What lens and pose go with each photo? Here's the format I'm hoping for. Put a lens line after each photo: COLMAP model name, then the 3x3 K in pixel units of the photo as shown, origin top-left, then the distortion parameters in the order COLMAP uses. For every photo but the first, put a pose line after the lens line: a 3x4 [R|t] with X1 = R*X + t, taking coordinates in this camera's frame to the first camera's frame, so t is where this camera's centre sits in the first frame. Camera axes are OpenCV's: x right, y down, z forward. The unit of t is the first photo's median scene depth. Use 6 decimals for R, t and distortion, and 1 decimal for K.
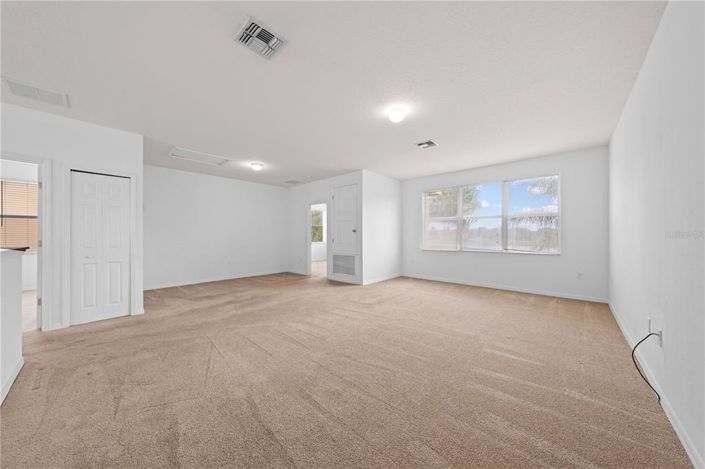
lens RADIAL K [[239.4, 0, 353.2], [0, 239.4, 233.1], [0, 0, 1]] dist [-0.005307, -0.000062]
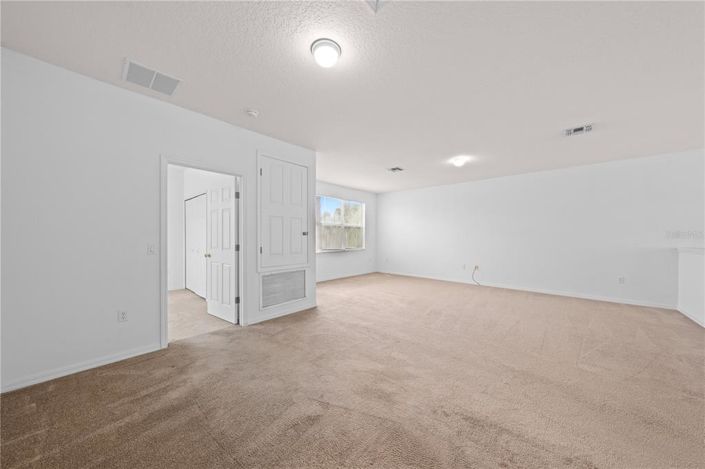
lens RADIAL K [[239.4, 0, 353.2], [0, 239.4, 233.1], [0, 0, 1]] dist [-0.005307, -0.000062]
pose [[-0.026427, 0.006315, 0.999631, -0.707916], [-0.003089, 0.999975, -0.006399, -0.006669], [-0.999646, -0.003257, -0.026407, 0.875581]]
